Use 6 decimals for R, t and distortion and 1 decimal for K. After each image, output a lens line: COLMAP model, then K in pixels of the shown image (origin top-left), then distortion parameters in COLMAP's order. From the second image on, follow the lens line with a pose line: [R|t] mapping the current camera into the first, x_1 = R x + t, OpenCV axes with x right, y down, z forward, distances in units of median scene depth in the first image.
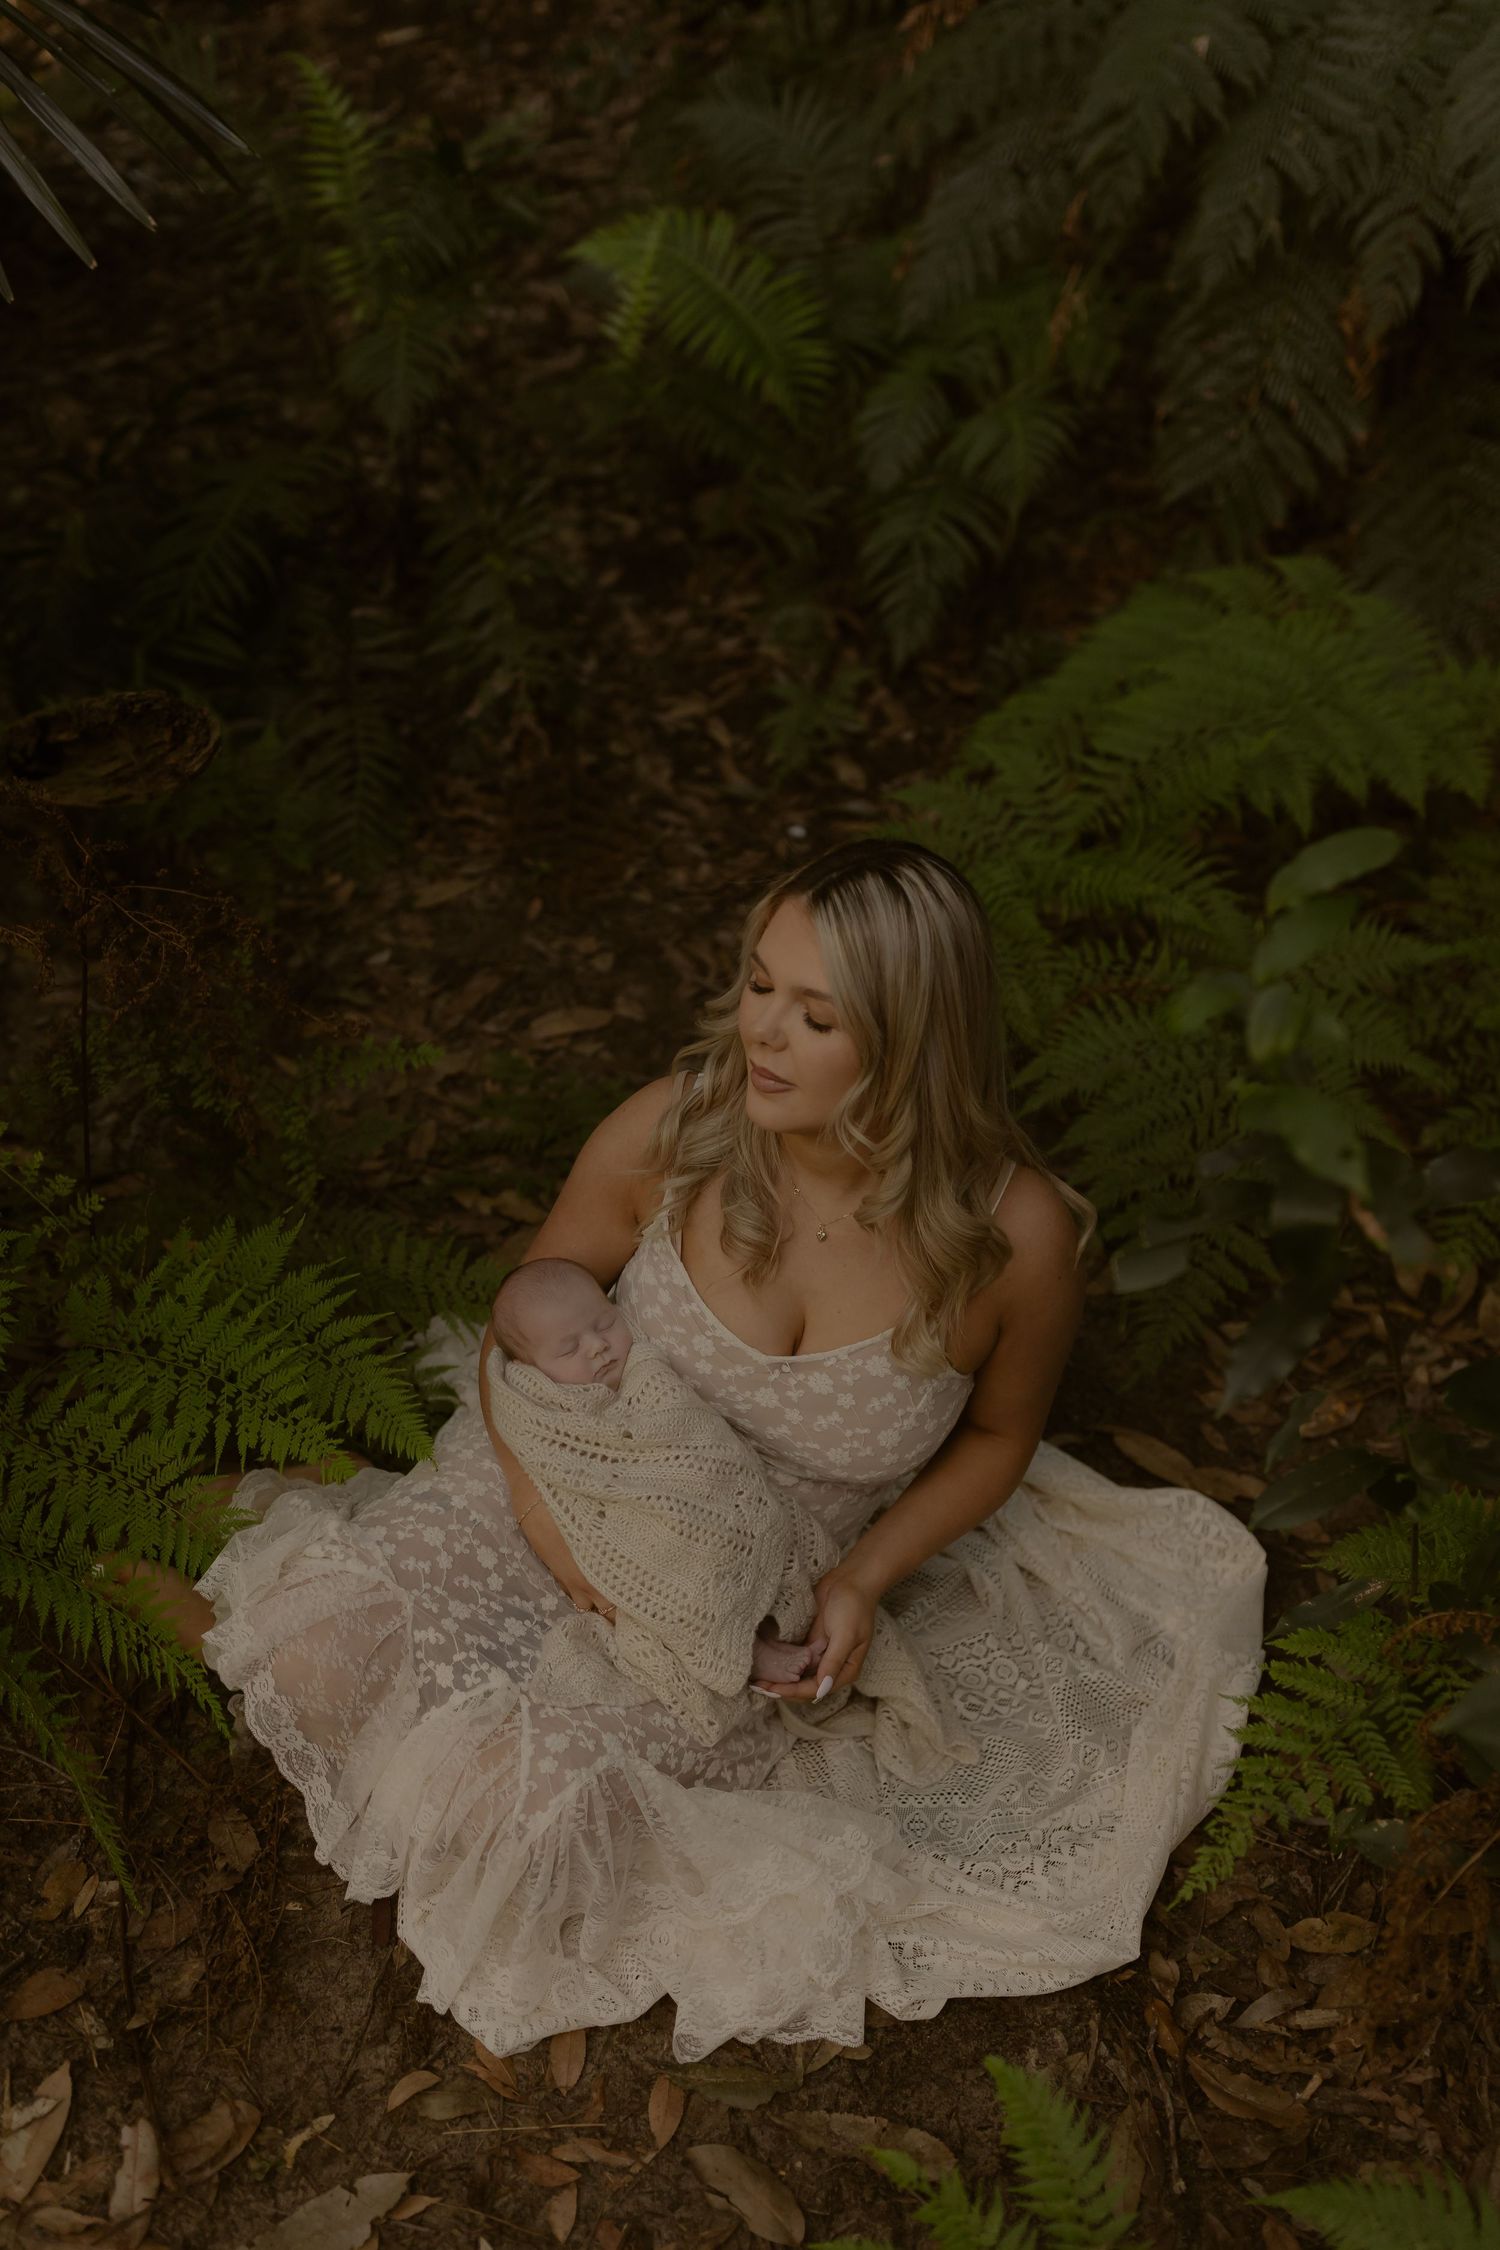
lens RADIAL K [[2141.6, 0, 742.3], [0, 2141.6, 1131.1], [0, 0, 1]] dist [-0.002041, 0.006149]
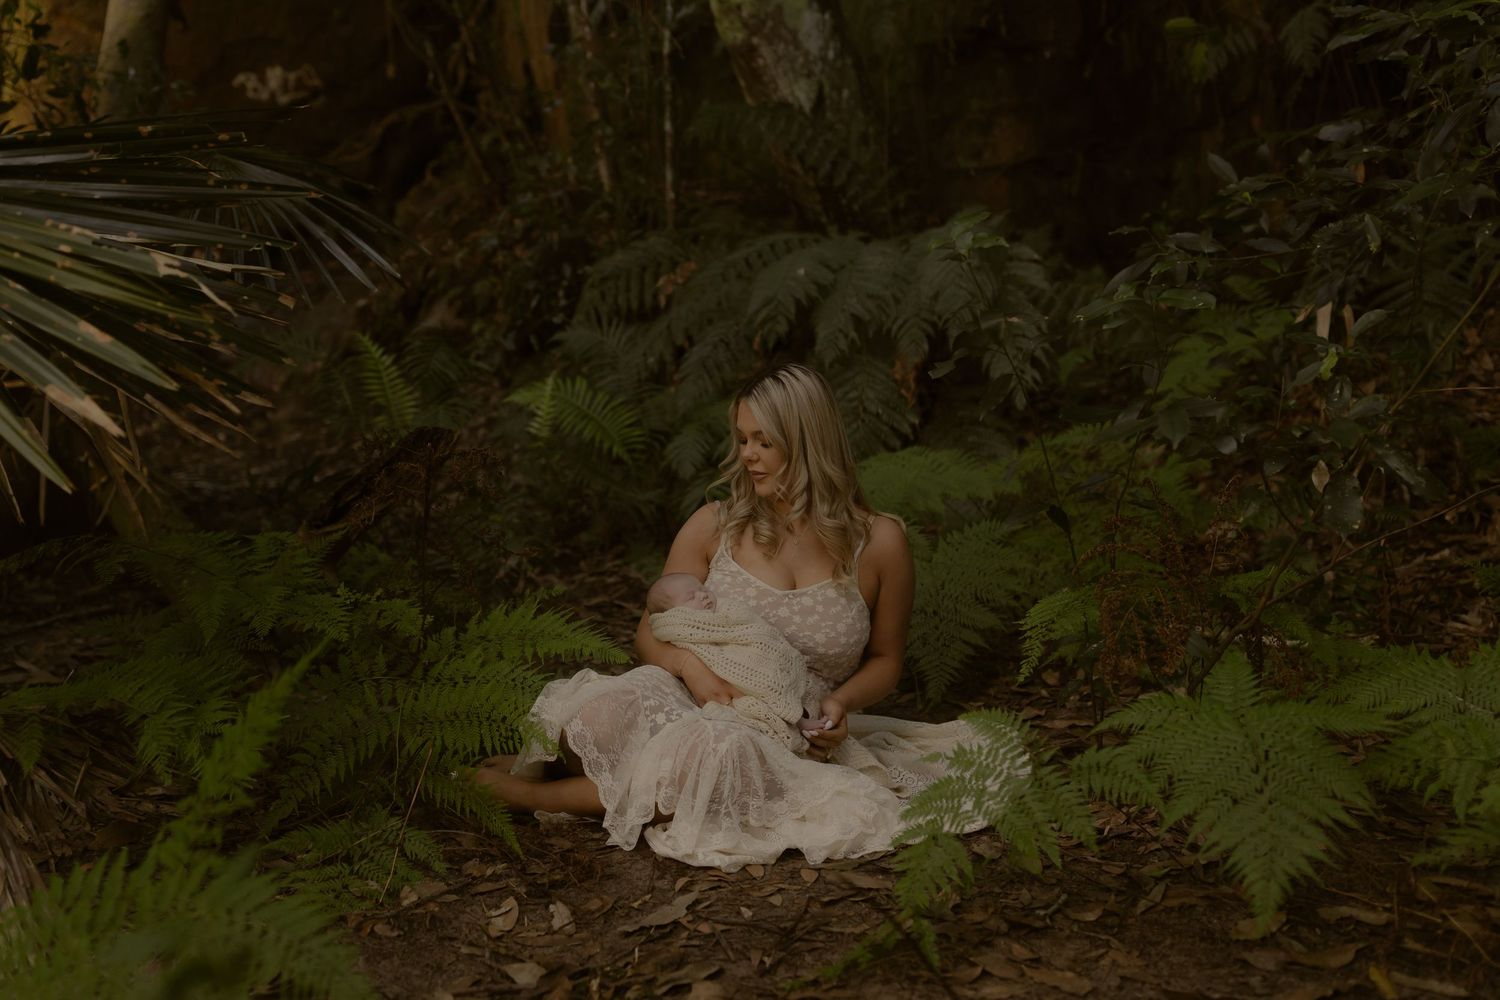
lens RADIAL K [[1492.4, 0, 684.8], [0, 1492.4, 462.2], [0, 0, 1]] dist [0.001491, -0.008297]
pose [[0.982191, -0.100538, 0.158721, -0.156595], [0.165813, 0.861099, -0.480639, 0.354617], [-0.088352, 0.498398, 0.862435, -0.177715]]
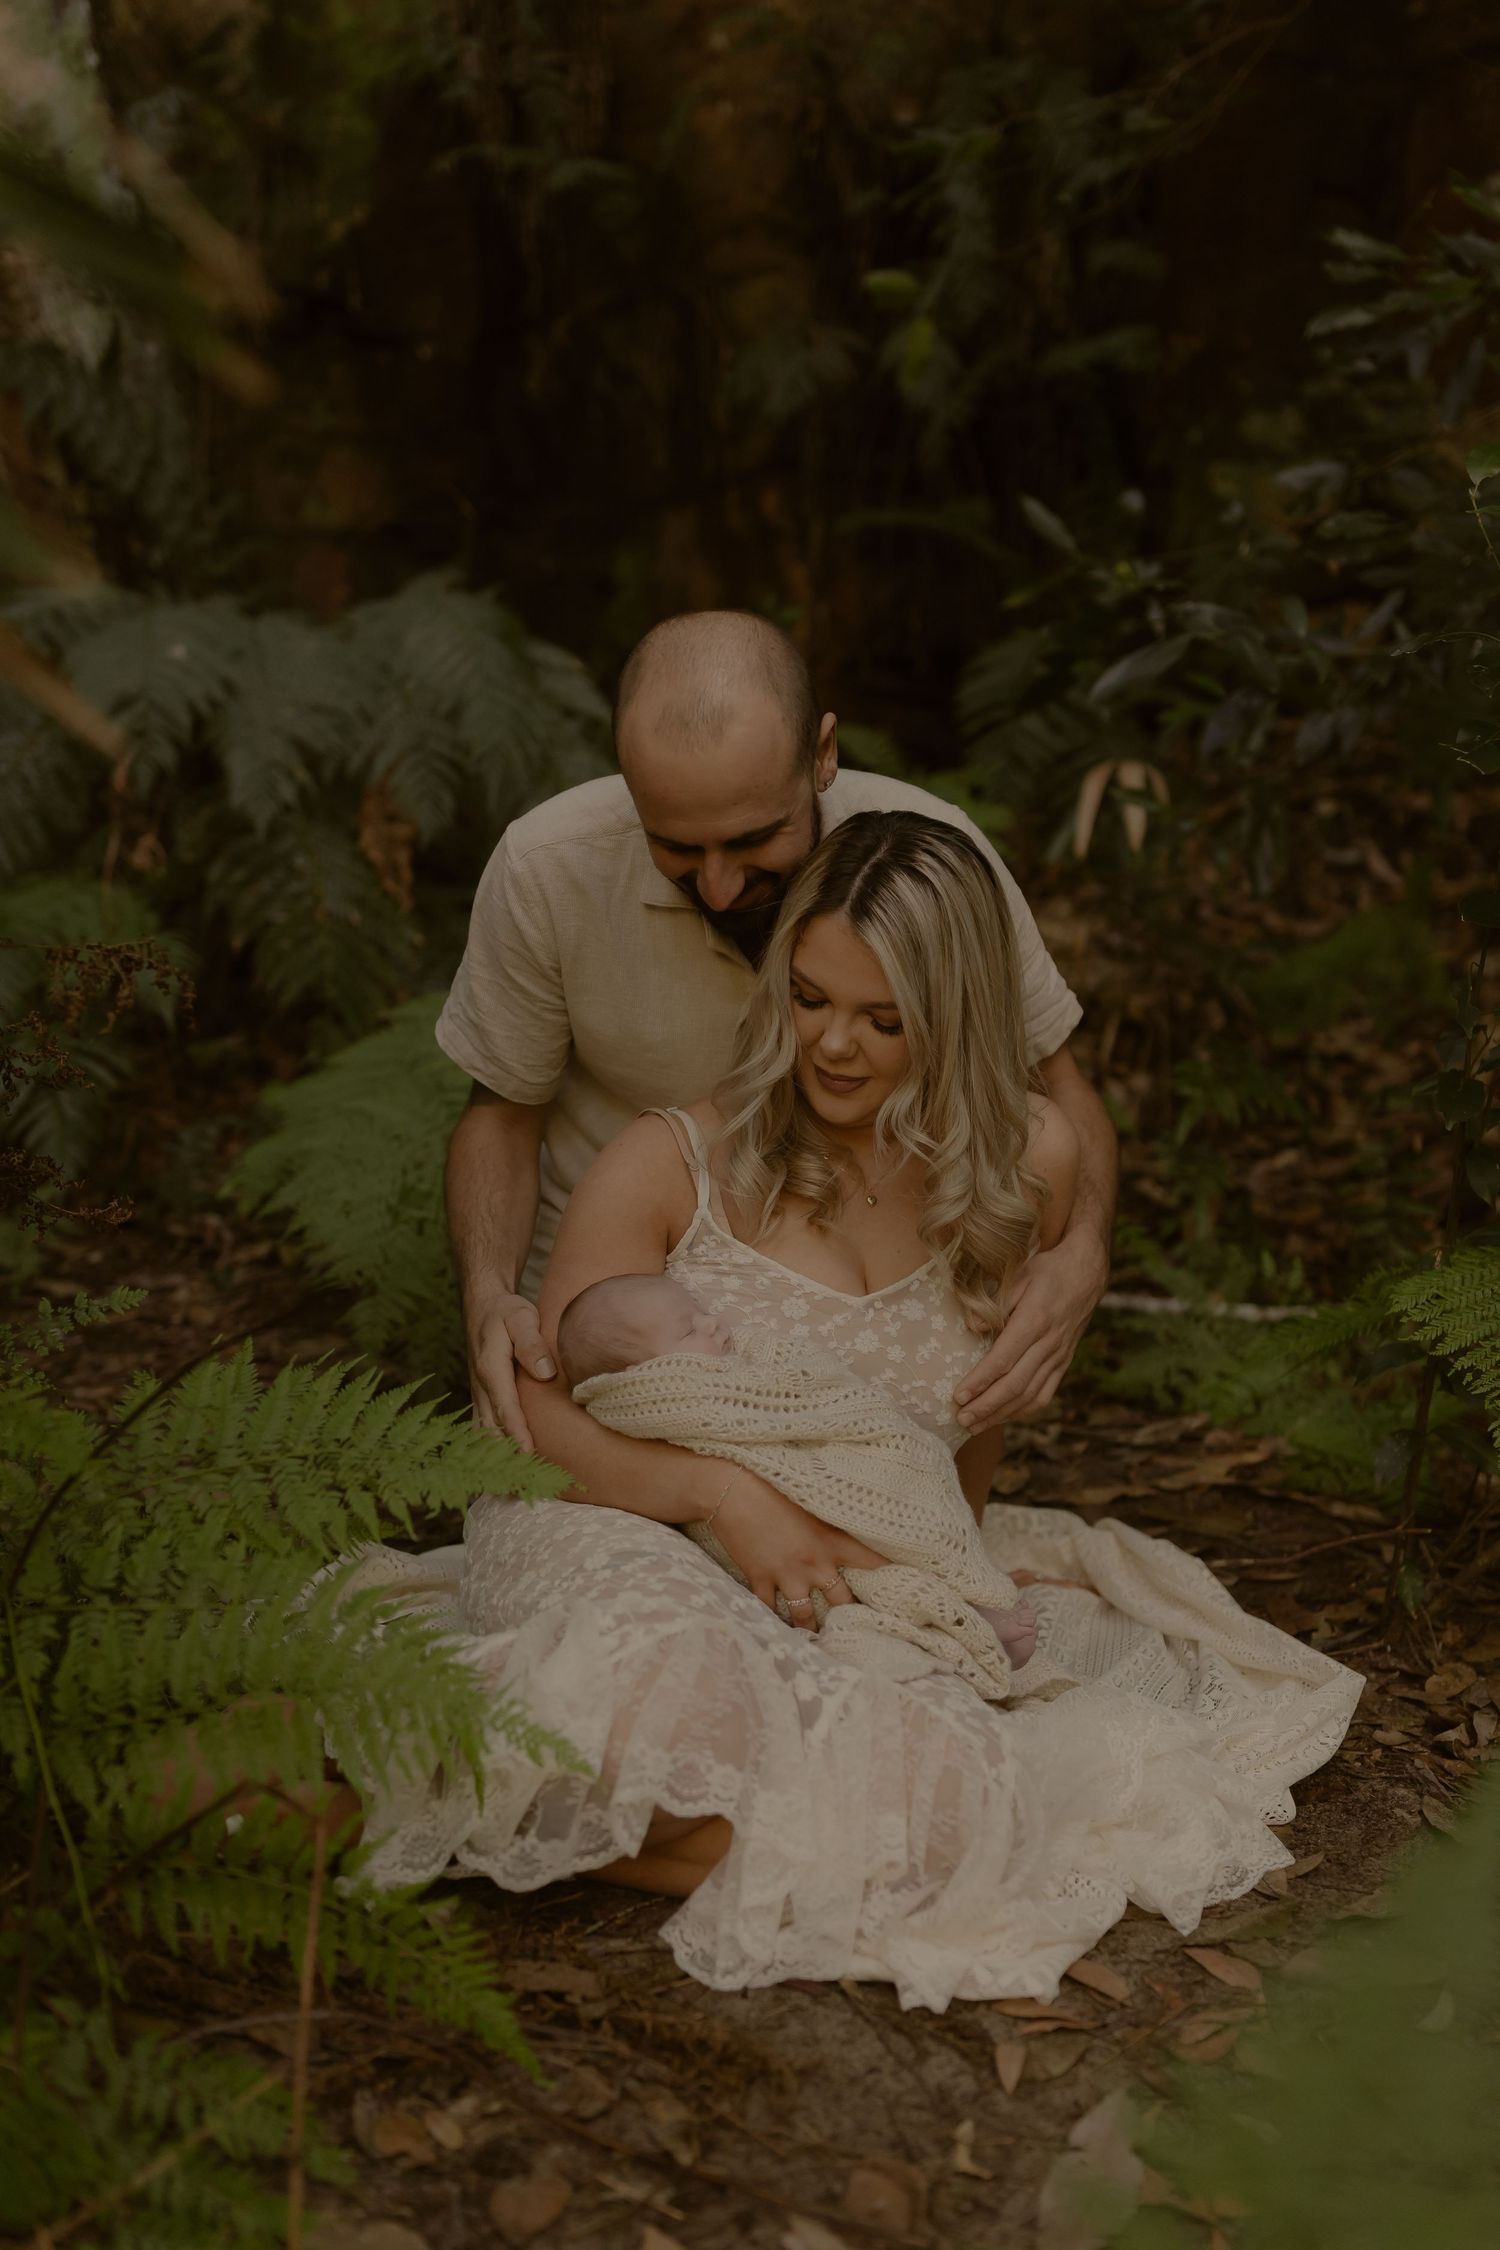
lens RADIAL K [[2141.6, 0, 742.3], [0, 2141.6, 1131.1], [0, 0, 1]] dist [-0.002041, 0.006149]
pose [[0.762022, -0.124520, 0.635466, -0.312819], [0.383535, 0.877480, -0.287975, 0.154937], [-0.521750, 0.463167, 0.716417, 0.156278]]
